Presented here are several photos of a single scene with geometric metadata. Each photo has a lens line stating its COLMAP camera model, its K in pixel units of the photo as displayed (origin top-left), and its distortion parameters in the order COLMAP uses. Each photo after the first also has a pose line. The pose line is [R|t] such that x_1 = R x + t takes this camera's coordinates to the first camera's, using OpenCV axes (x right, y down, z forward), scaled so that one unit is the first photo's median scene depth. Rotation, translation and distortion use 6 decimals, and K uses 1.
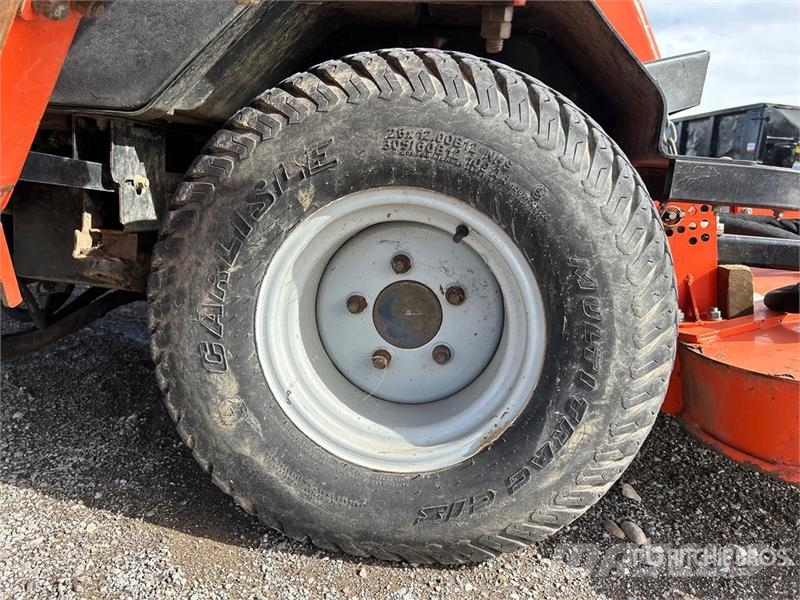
lens RADIAL K [[592.6, 0, 396.6], [0, 592.6, 301.5], [0, 0, 1]] dist [0.069309, -0.073074]
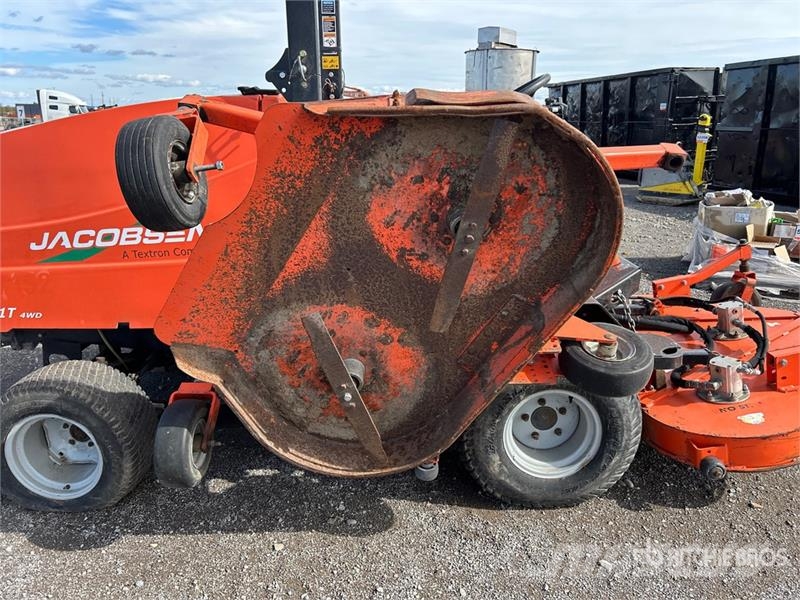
lens RADIAL K [[592.4, 0, 403.9], [0, 592.4, 295.4], [0, 0, 1]] dist [0.064183, -0.077006]
pose [[0.988610, -0.111176, 0.101441, -0.900407], [0.102108, 0.990640, 0.090594, -0.920021], [-0.110564, -0.079204, 0.990708, -1.706284]]
